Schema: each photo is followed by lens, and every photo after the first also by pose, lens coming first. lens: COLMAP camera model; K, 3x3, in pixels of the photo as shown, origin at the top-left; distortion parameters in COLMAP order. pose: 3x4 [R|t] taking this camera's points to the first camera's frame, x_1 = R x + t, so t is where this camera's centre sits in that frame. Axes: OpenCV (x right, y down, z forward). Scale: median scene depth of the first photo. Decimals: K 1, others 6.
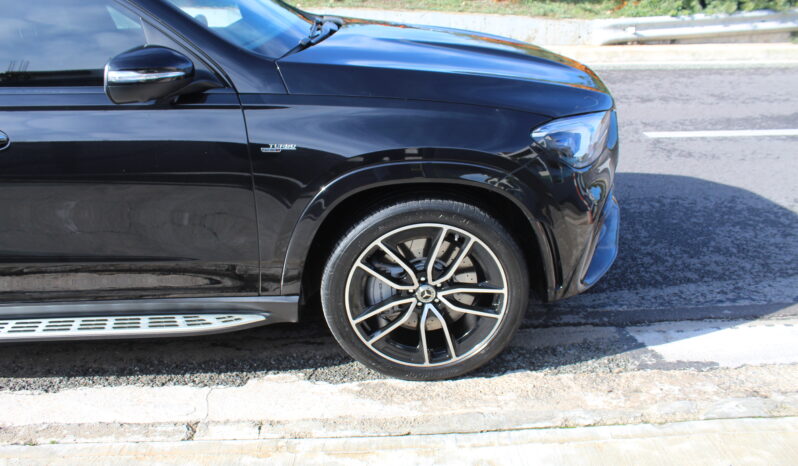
lens RADIAL K [[646.9, 0, 399.9], [0, 646.9, 234.0], [0, 0, 1]] dist [-0.154937, 0.122386]
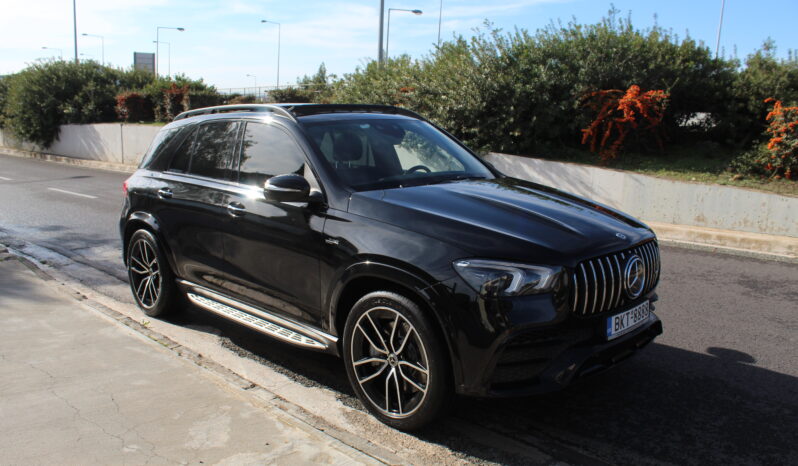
lens RADIAL K [[646.9, 0, 399.2], [0, 646.9, 232.9], [0, 0, 1]] dist [-0.154937, 0.122386]
pose [[0.688189, 0.146863, -0.710512, 1.035959], [-0.313047, 0.943557, -0.108178, -0.024216], [0.654521, 0.296871, 0.695320, -0.075999]]
